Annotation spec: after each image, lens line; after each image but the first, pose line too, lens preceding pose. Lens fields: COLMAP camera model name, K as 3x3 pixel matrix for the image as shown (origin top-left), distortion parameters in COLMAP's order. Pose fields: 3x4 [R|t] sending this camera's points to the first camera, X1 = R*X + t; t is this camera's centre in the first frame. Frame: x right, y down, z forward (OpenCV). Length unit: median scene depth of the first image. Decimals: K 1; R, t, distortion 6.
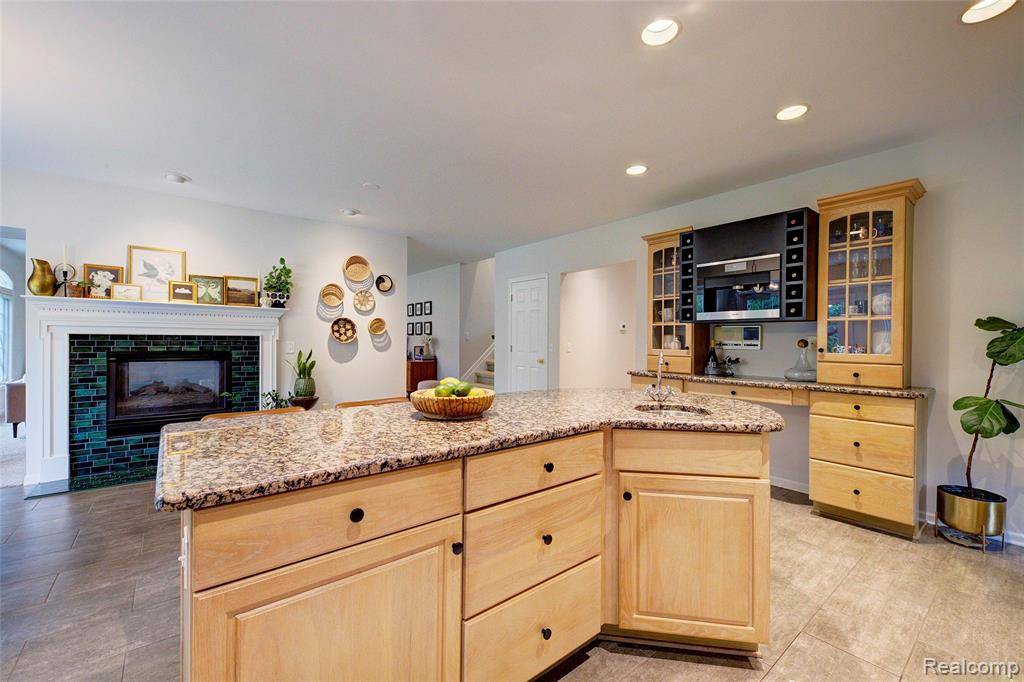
lens RADIAL K [[417.9, 0, 513.9], [0, 417.9, 343.8], [0, 0, 1]] dist [0.017399, -0.006756]
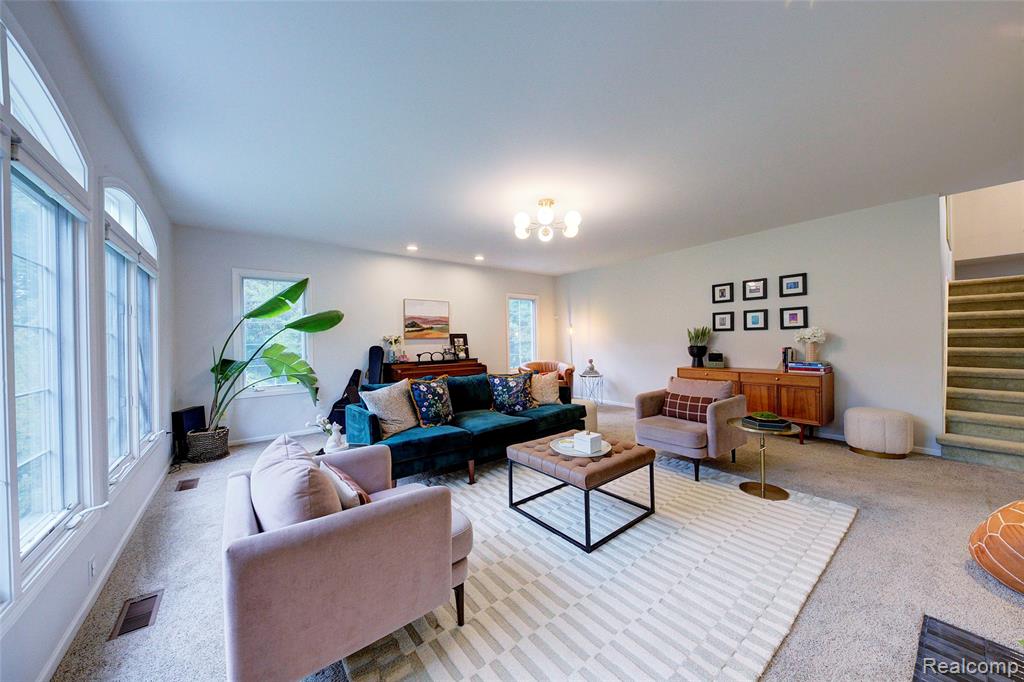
lens RADIAL K [[350.1, 0, 514.1], [0, 350.1, 346.4], [0, 0, 1]] dist [0.004201, -0.004050]
pose [[0.999111, -0.024978, -0.033952, -1.476233], [0.025288, 0.999642, 0.008710, -0.025577], [0.033723, -0.009561, 0.999386, 1.164944]]
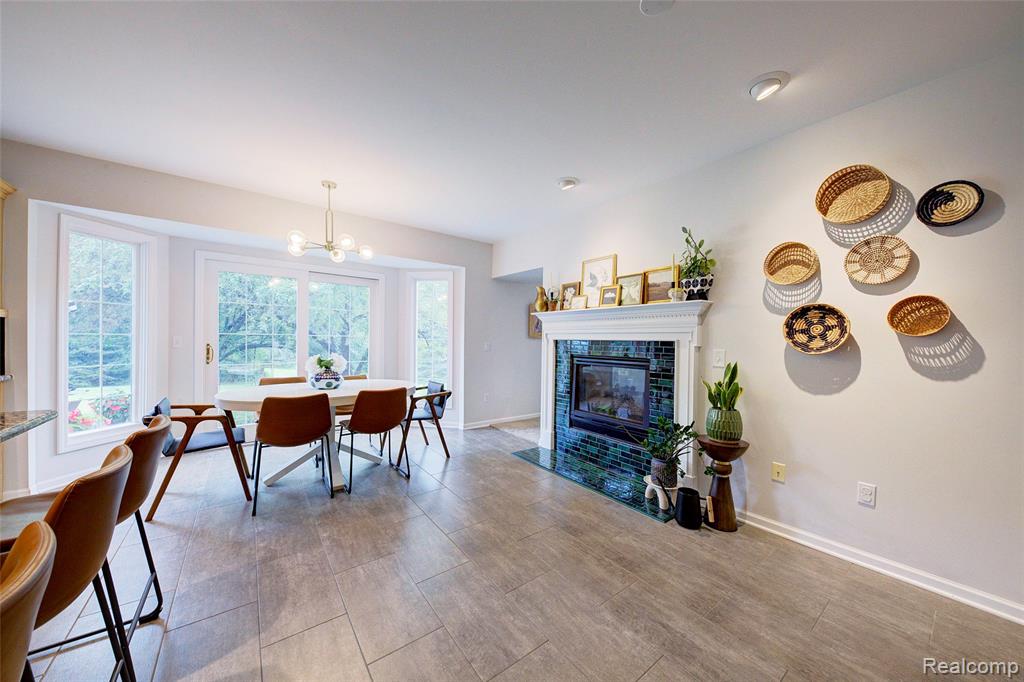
lens RADIAL K [[350.1, 0, 510.8], [0, 350.1, 342.9], [0, 0, 1]] dist [0.004201, -0.004050]
pose [[-0.033461, -0.001831, -0.999438, 0.038725], [-0.024177, 0.999707, -0.001022, -0.009729], [0.999148, 0.024129, -0.033496, 0.966016]]
